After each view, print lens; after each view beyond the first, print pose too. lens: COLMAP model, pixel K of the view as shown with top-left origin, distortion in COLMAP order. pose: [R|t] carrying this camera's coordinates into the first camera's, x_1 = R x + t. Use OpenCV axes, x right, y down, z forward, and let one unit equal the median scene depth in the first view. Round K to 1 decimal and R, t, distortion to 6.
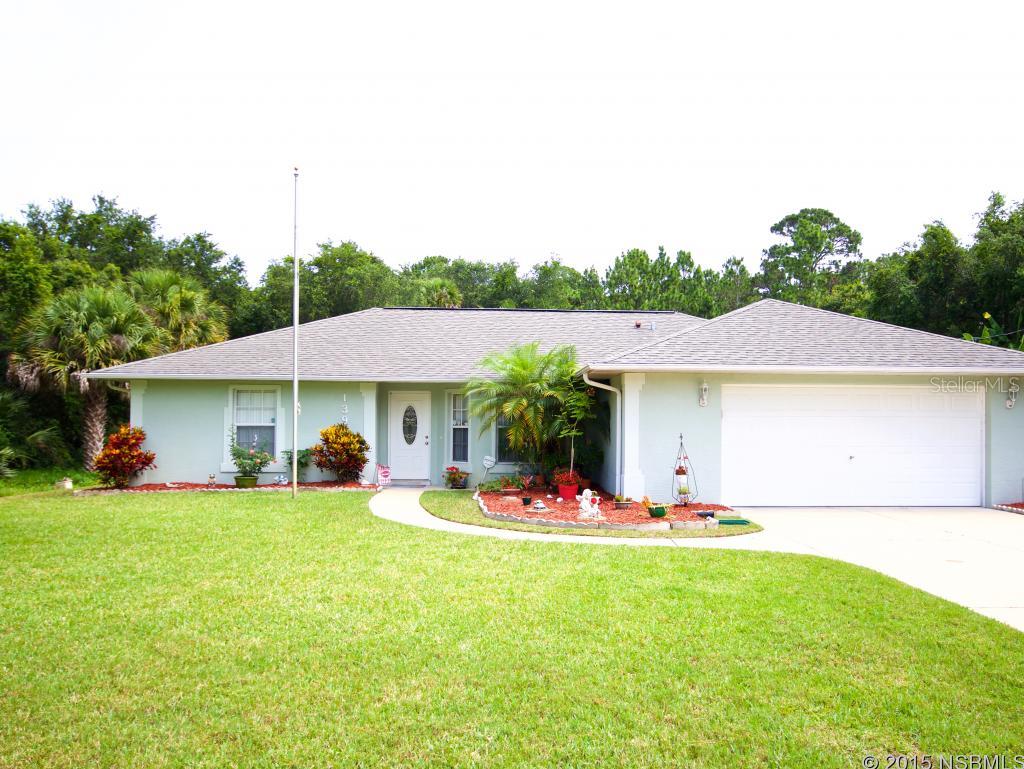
lens RADIAL K [[729.7, 0, 513.4], [0, 729.7, 393.5], [0, 0, 1]] dist [-0.012498, 0.013132]
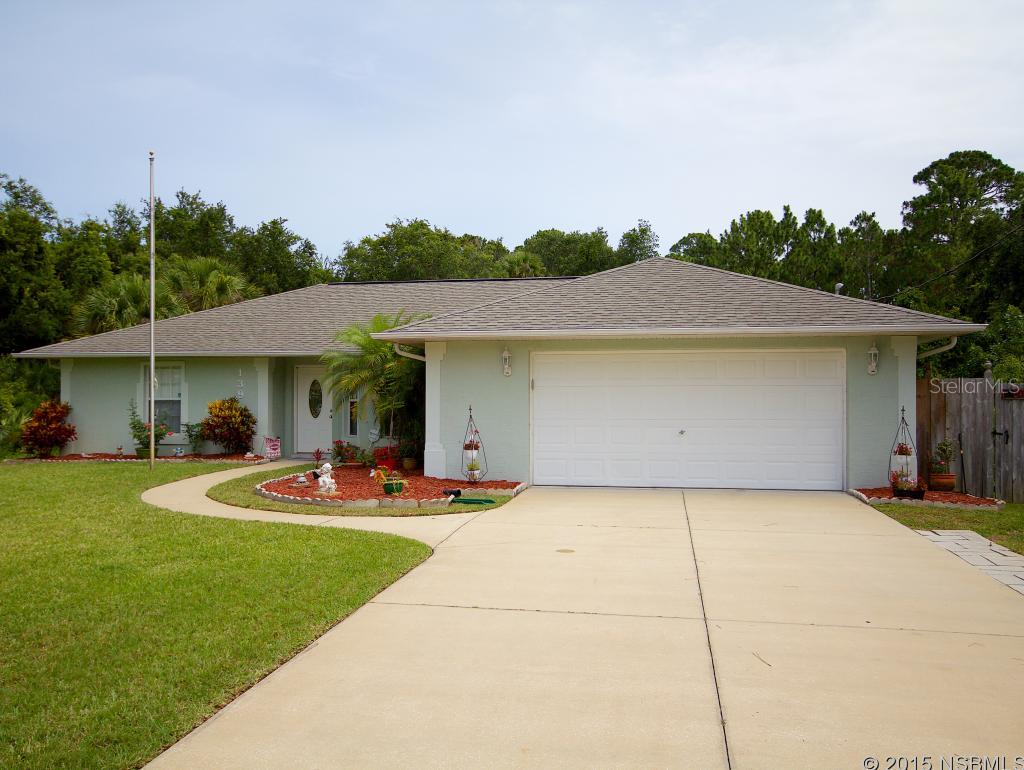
lens RADIAL K [[738.6, 0, 510.8], [0, 738.6, 380.7], [0, 0, 1]] dist [-0.013595, 0.014662]
pose [[0.975403, -0.010809, -0.220165, 0.351104], [0.014183, 0.999805, 0.013749, 0.007739], [0.219973, -0.016534, 0.975366, 0.065517]]
